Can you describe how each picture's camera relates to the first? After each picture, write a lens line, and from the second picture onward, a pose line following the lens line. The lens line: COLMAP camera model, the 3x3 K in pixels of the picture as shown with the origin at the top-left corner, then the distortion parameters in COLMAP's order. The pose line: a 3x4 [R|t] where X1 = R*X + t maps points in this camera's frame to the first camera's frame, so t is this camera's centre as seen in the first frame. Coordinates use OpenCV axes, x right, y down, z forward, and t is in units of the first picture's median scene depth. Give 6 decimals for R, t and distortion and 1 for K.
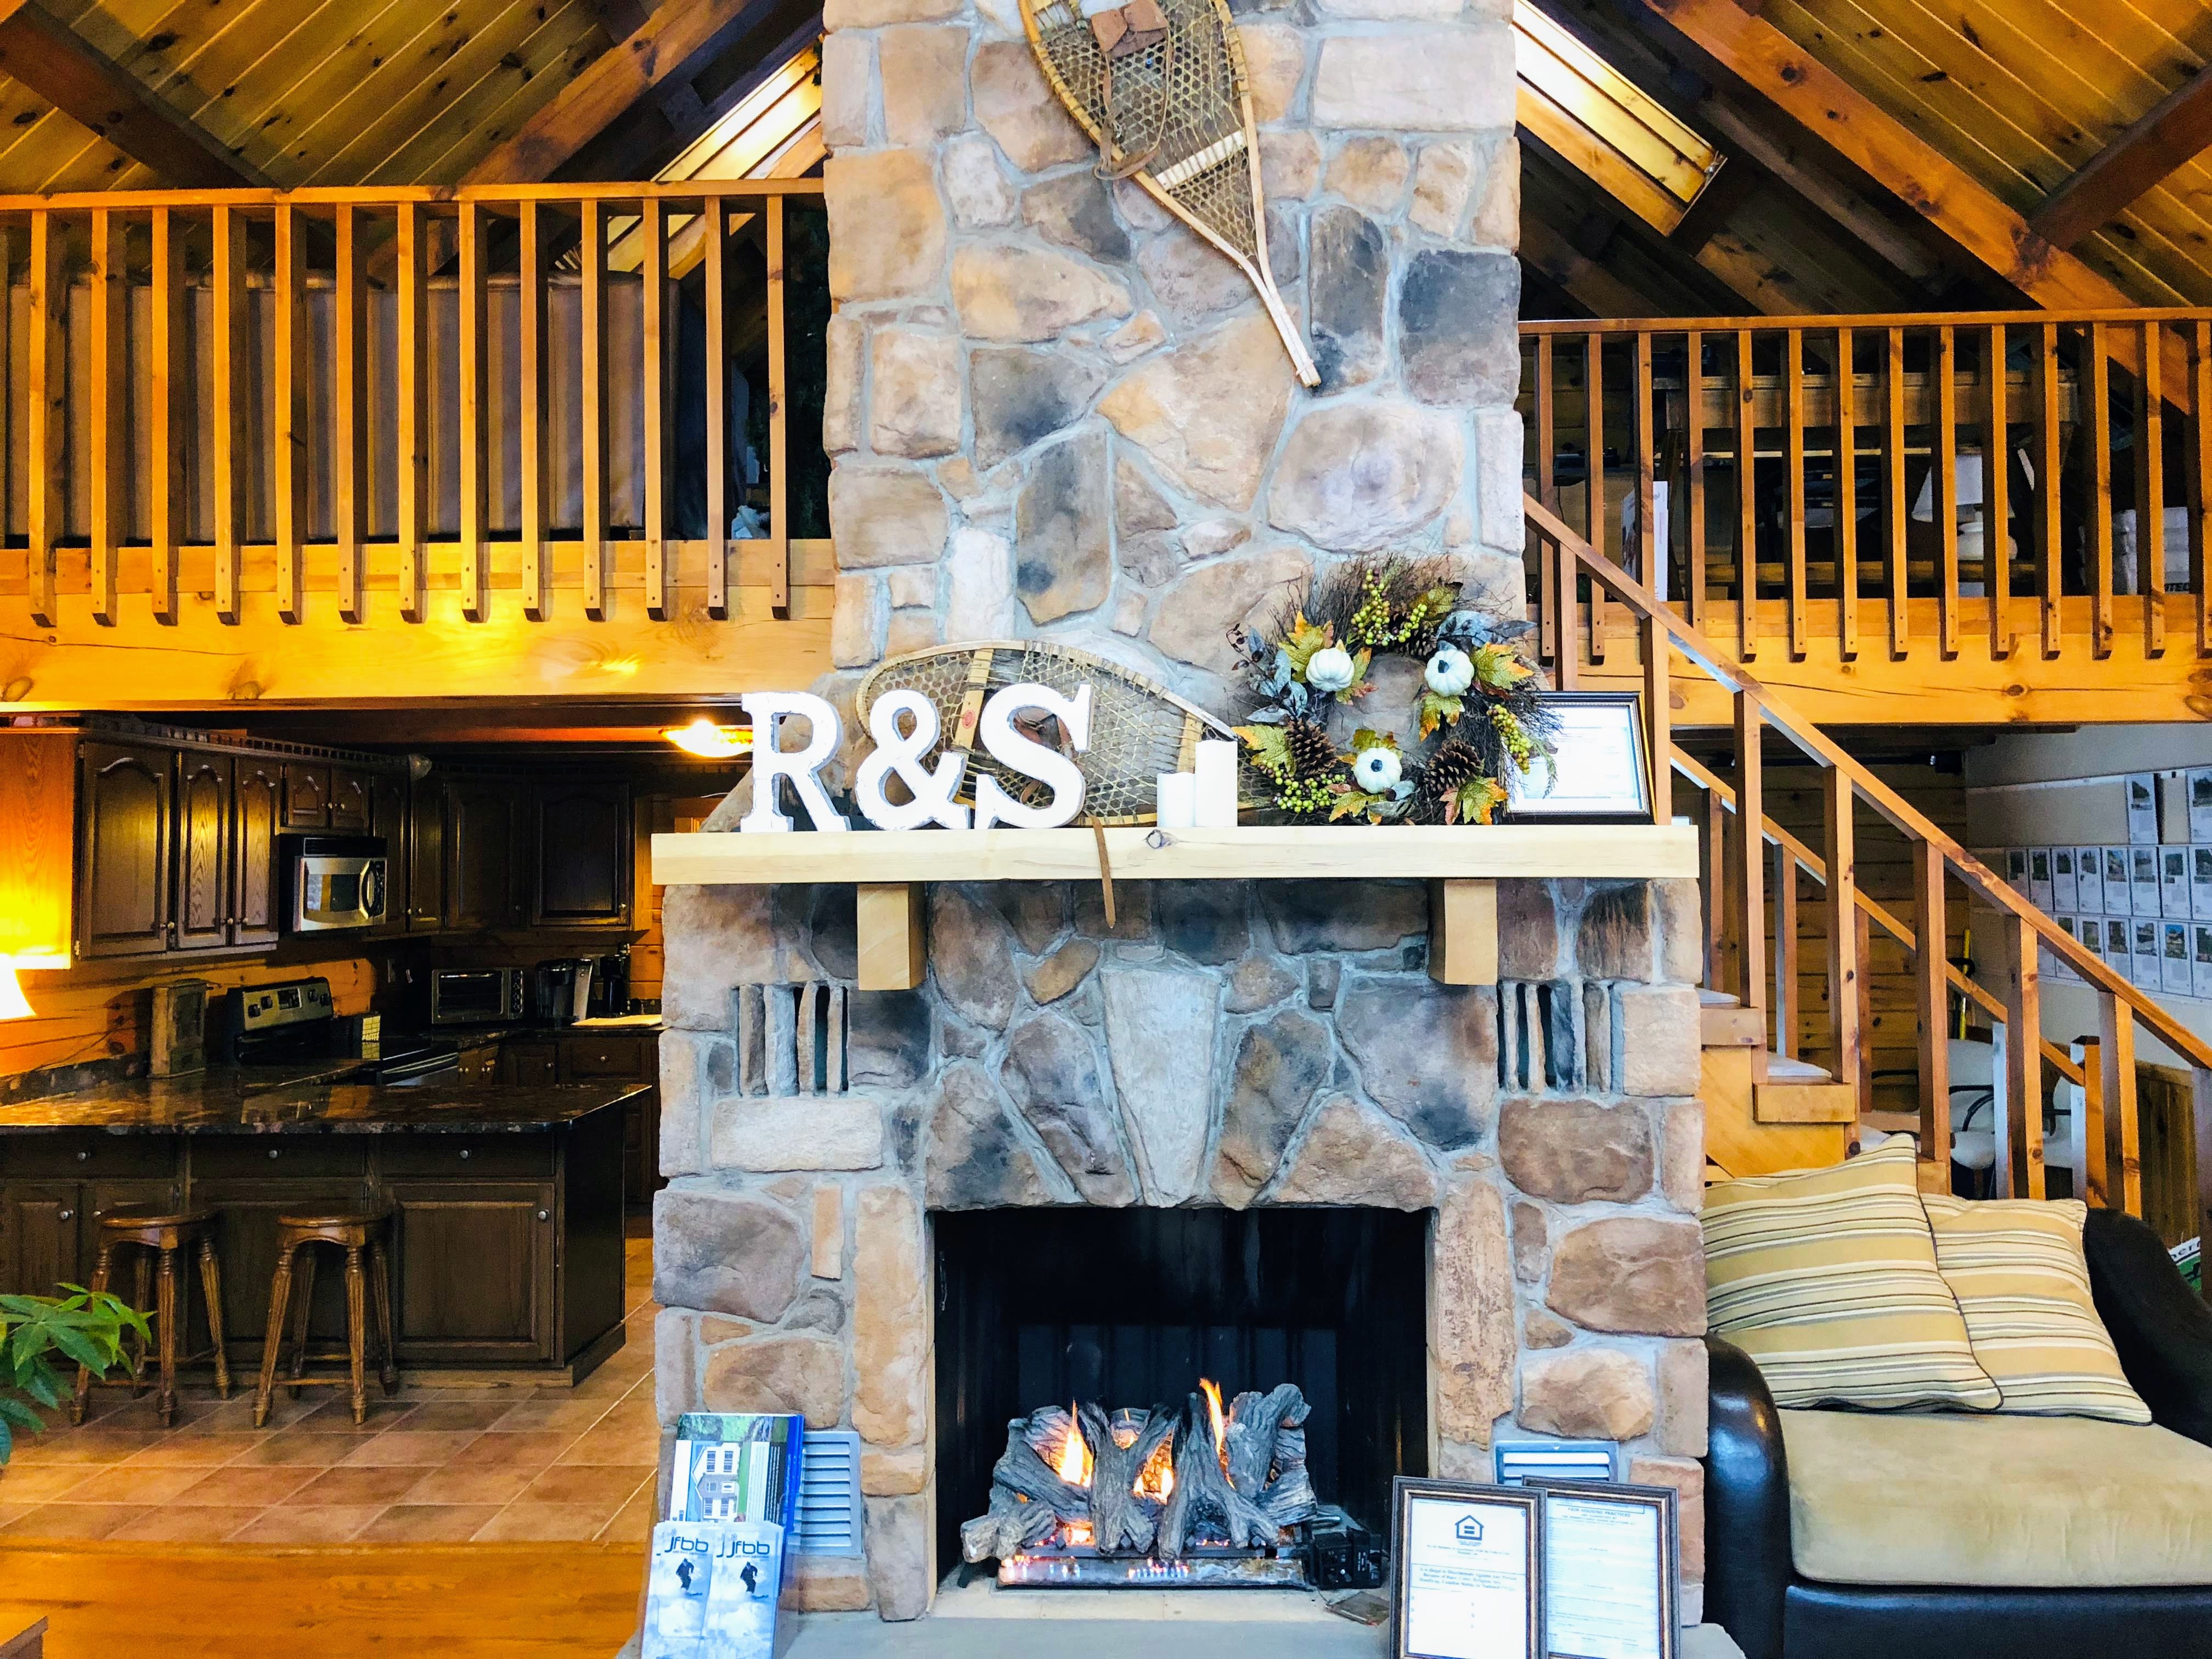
lens RADIAL K [[1795.8, 0, 1110.1], [0, 1795.8, 805.7], [0, 0, 1]] dist [0.128130, -0.329486]
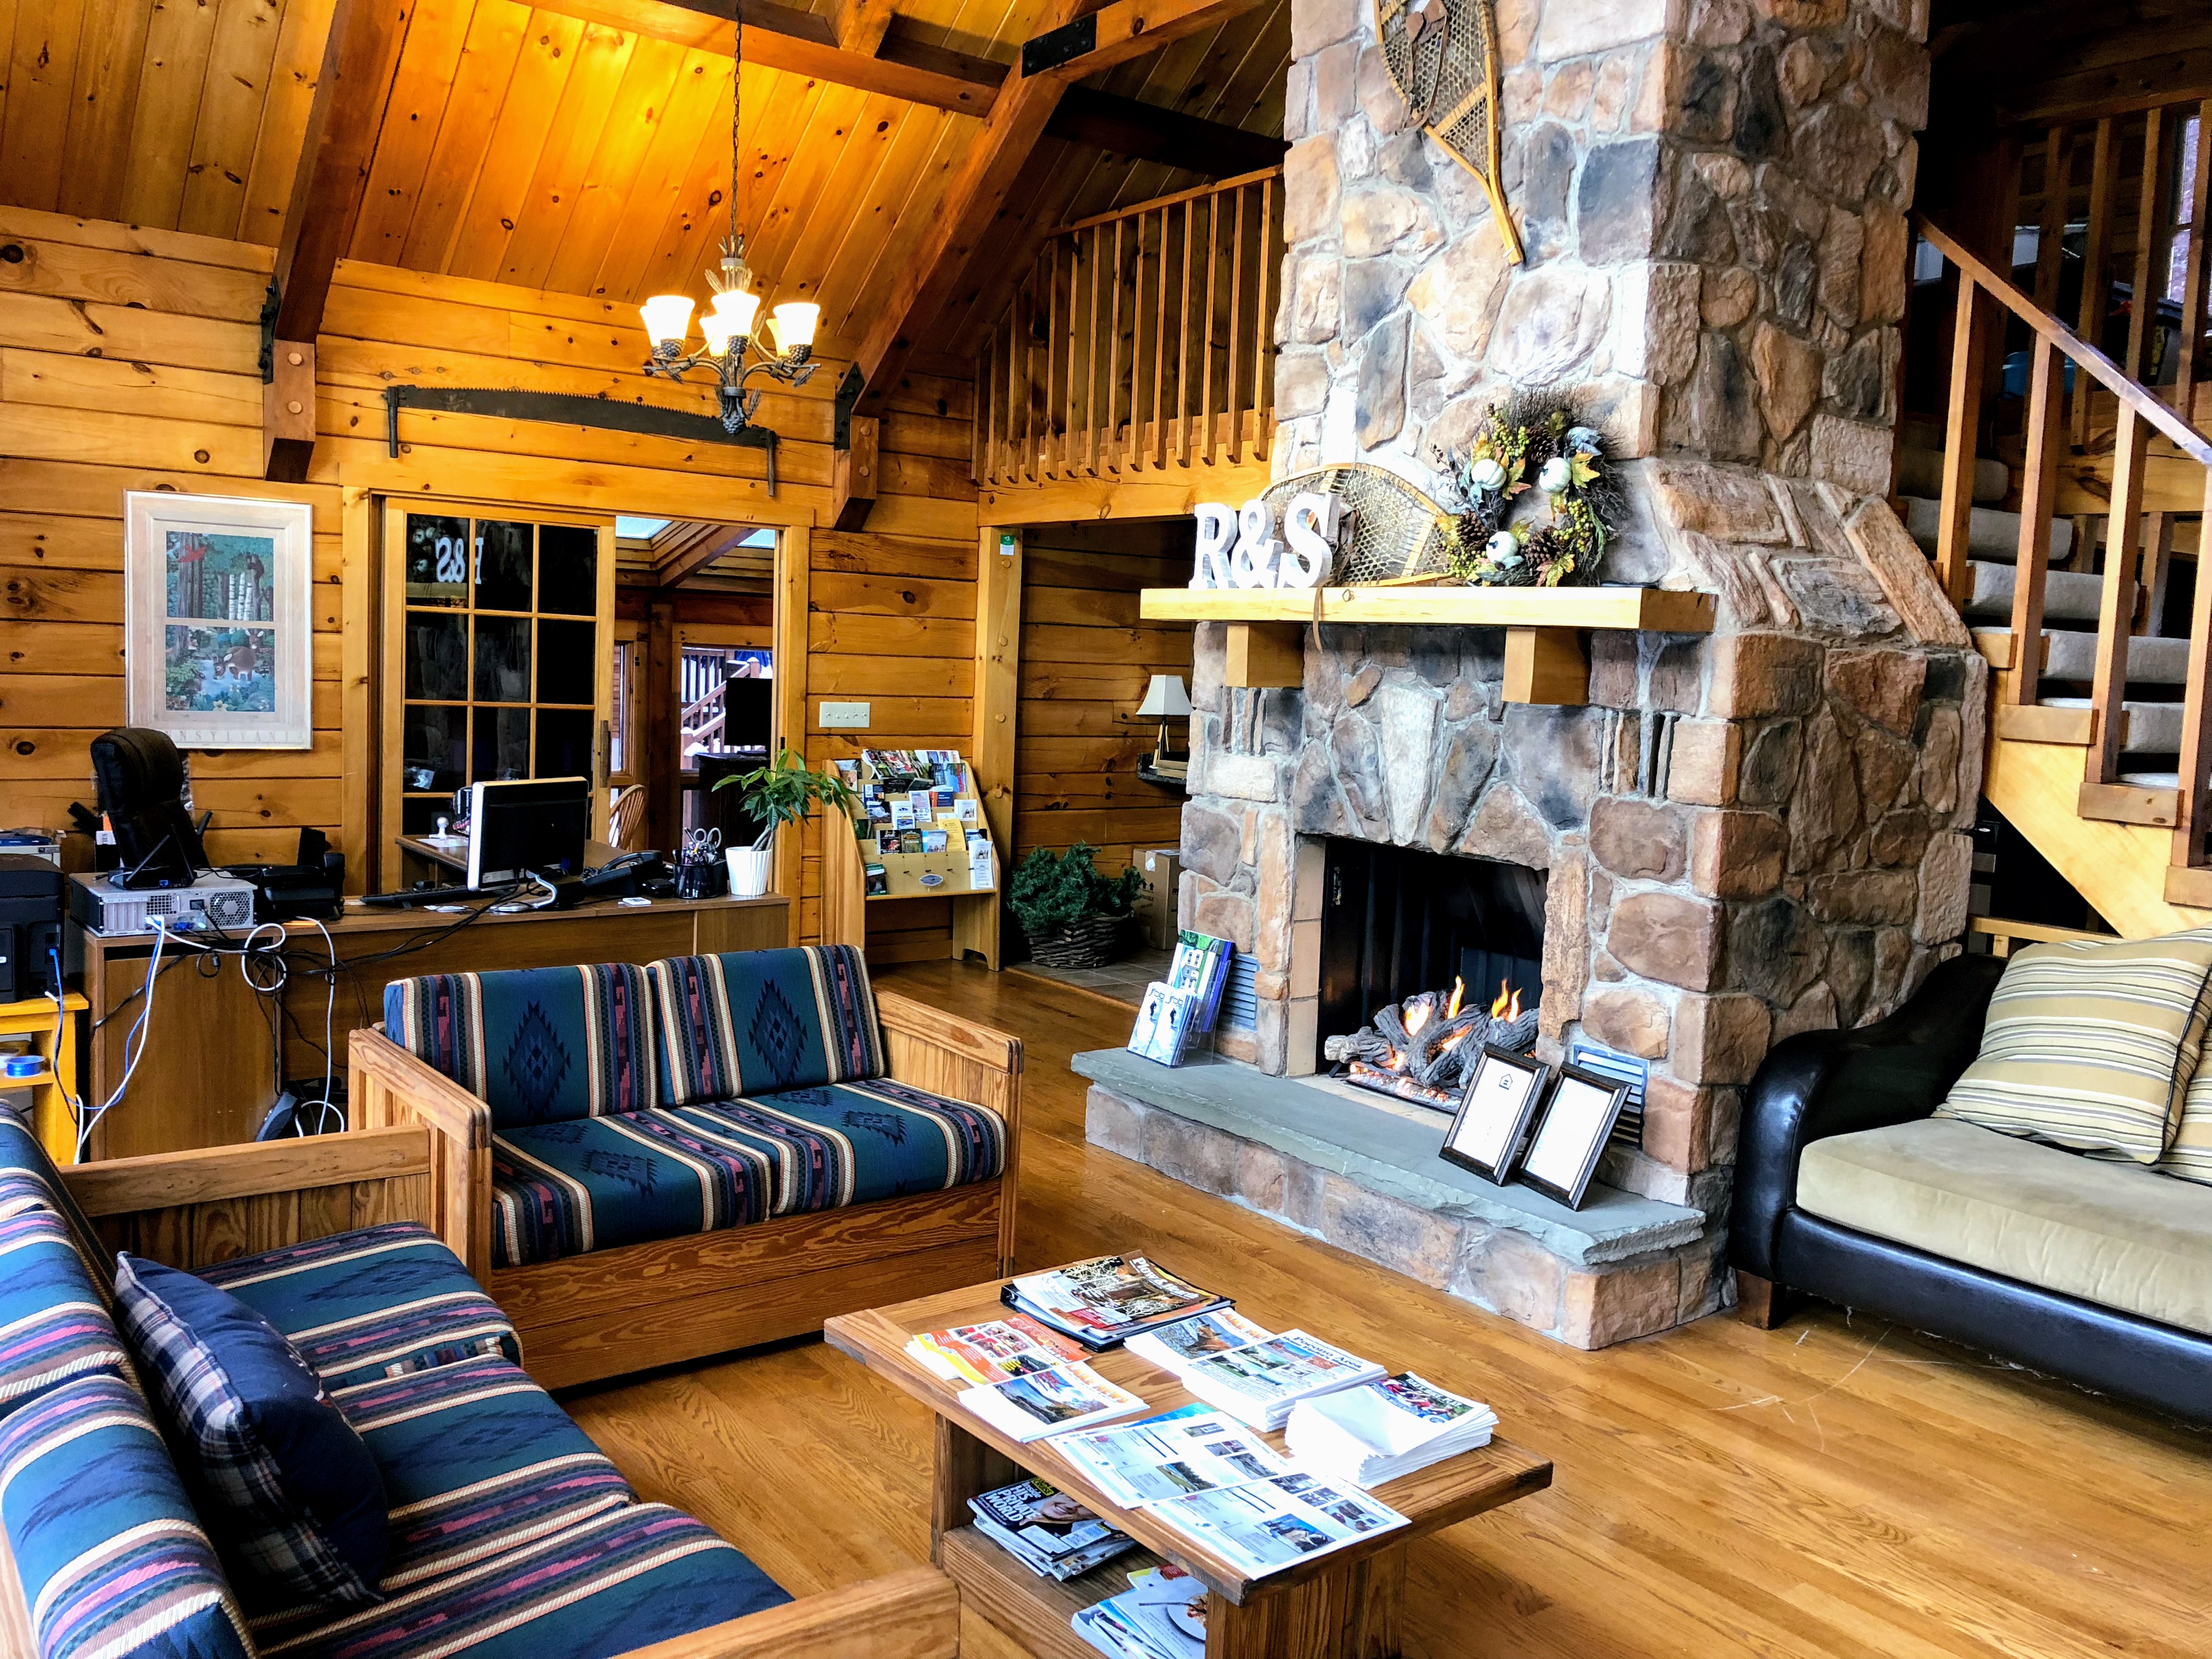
lens RADIAL K [[1806.1, 0, 1108.7], [0, 1806.1, 791.6], [0, 0, 1]] dist [0.042760, -0.047231]
pose [[0.637132, 0.097761, -0.764530, 1.002474], [-0.021414, 0.993786, 0.109230, 0.020197], [0.770457, -0.053223, 0.635266, -0.127063]]
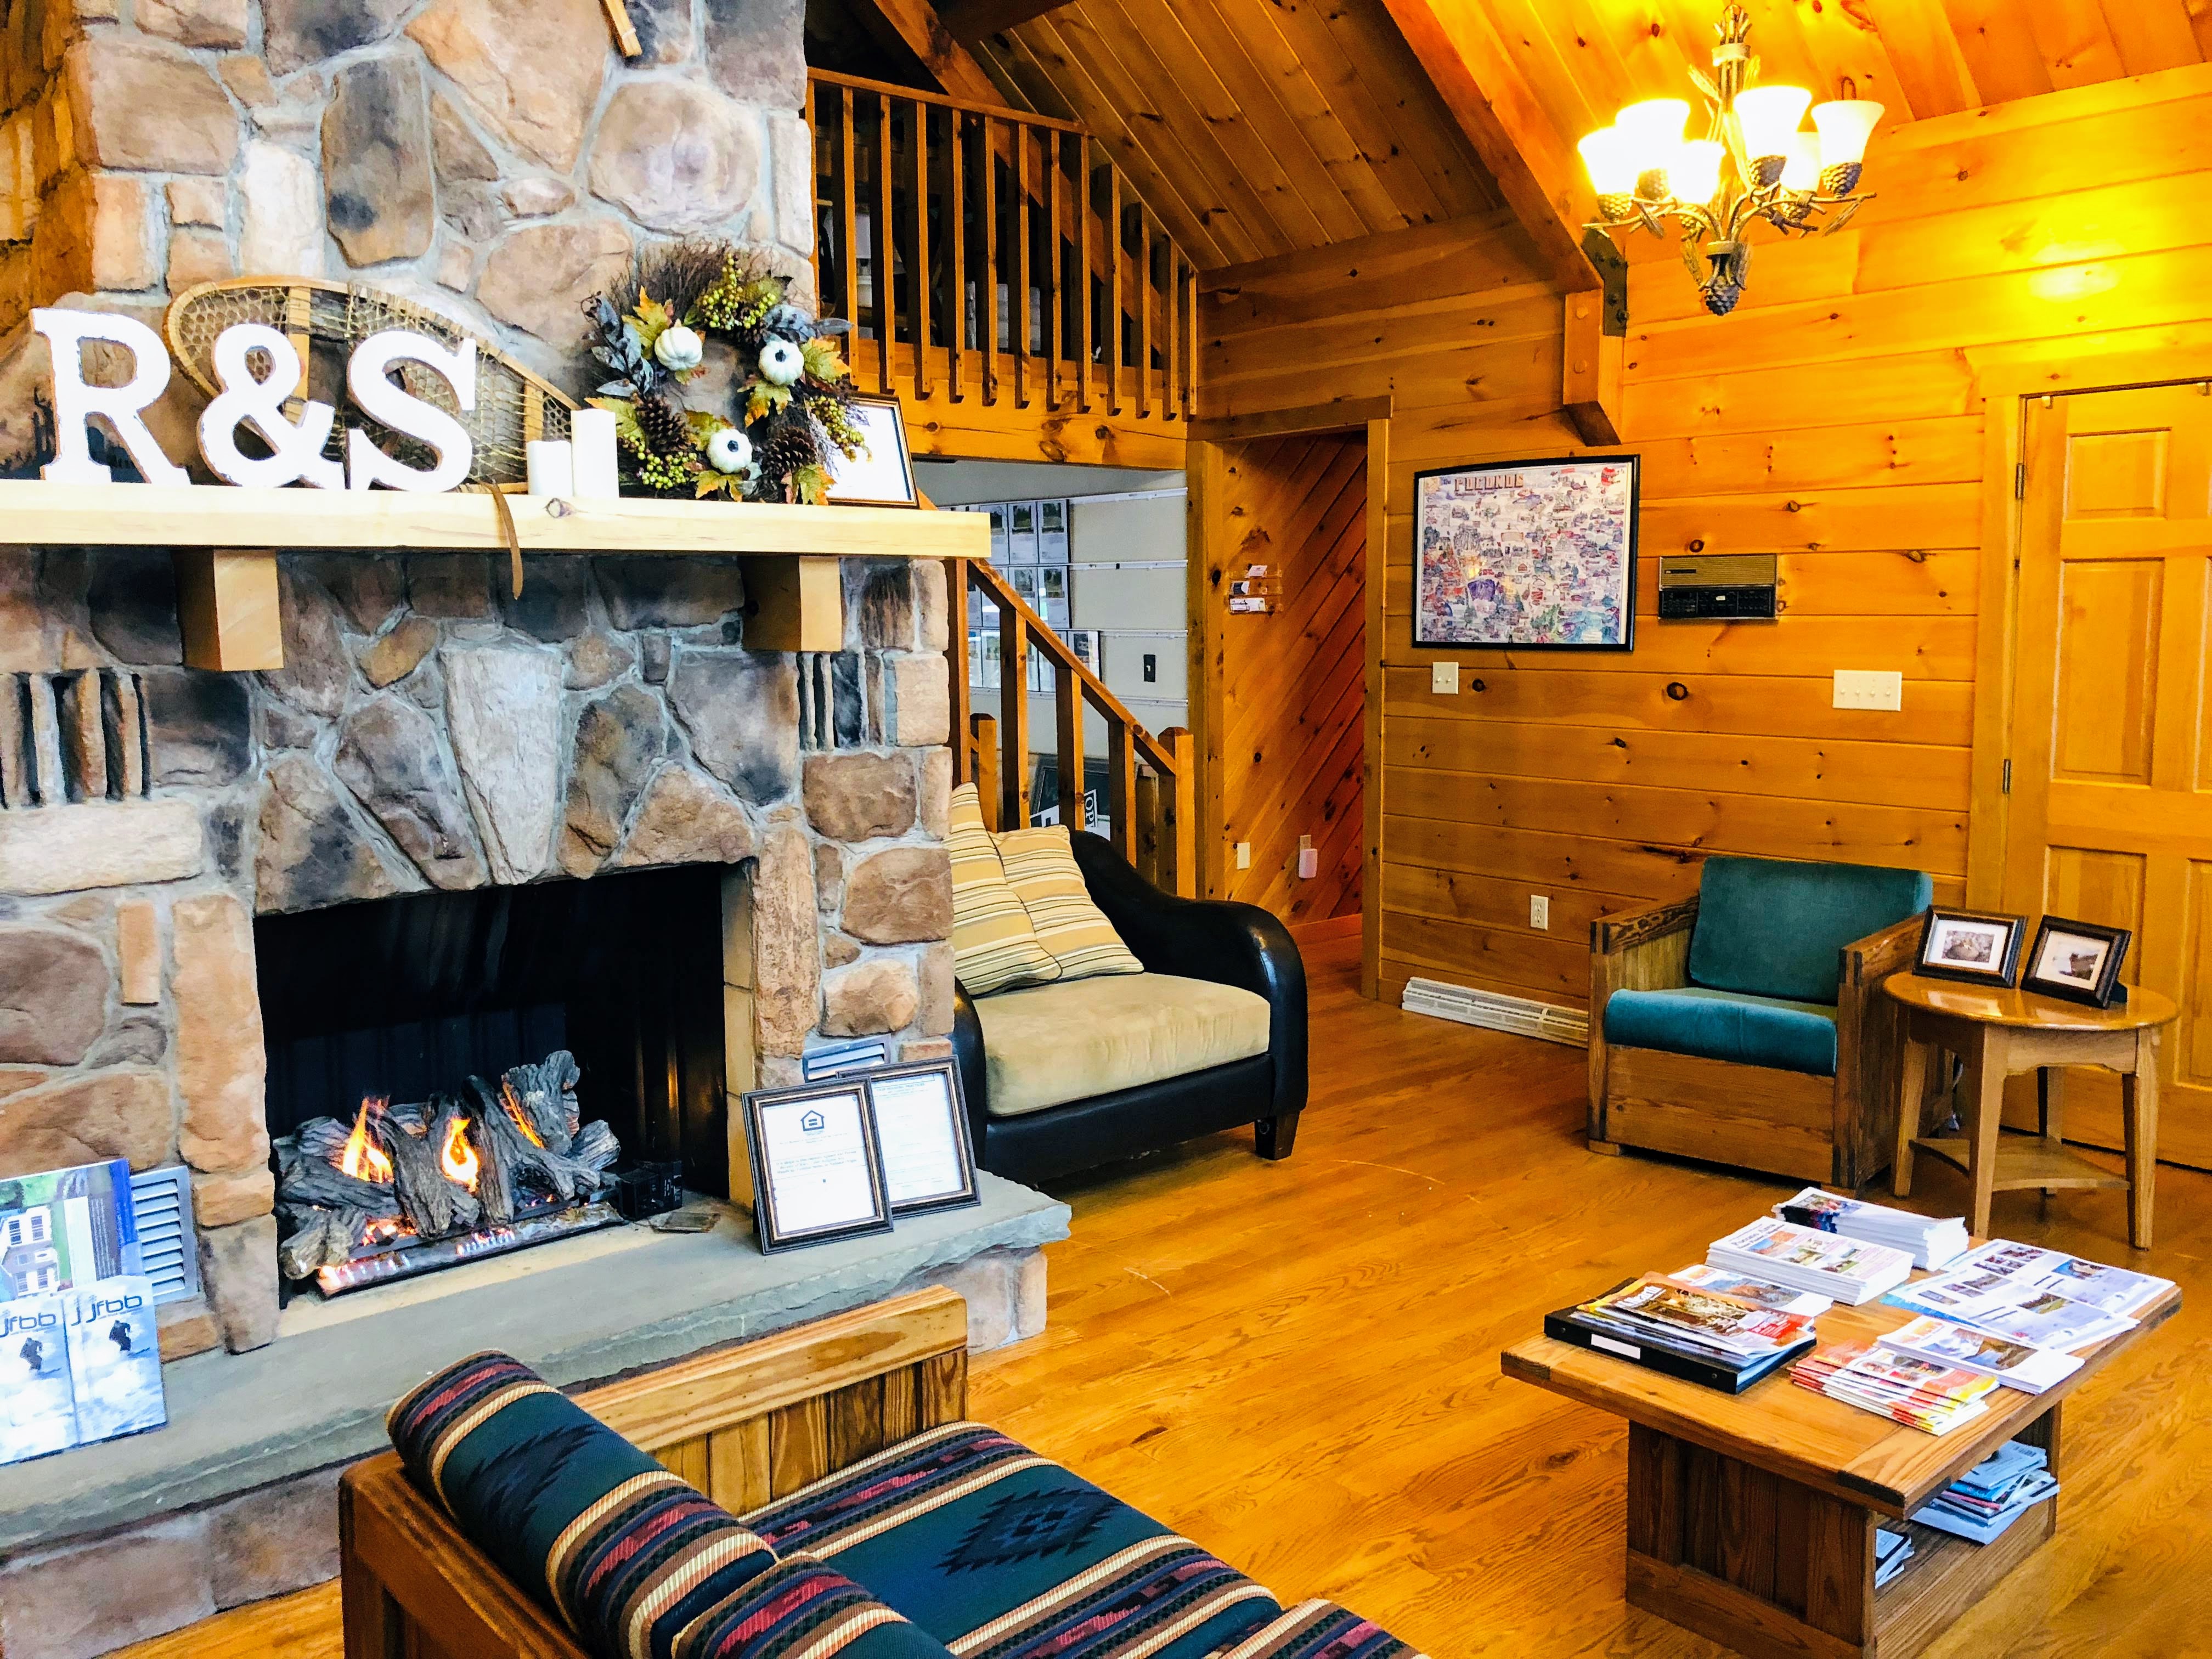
lens RADIAL K [[1806.1, 0, 1108.7], [0, 1806.1, 791.6], [0, 0, 1]] dist [0.042760, -0.047231]
pose [[0.732257, -0.071026, 0.677315, -0.403674], [-0.018867, 0.992049, 0.124428, 0.040188], [-0.680767, -0.103892, 0.725095, 0.054654]]
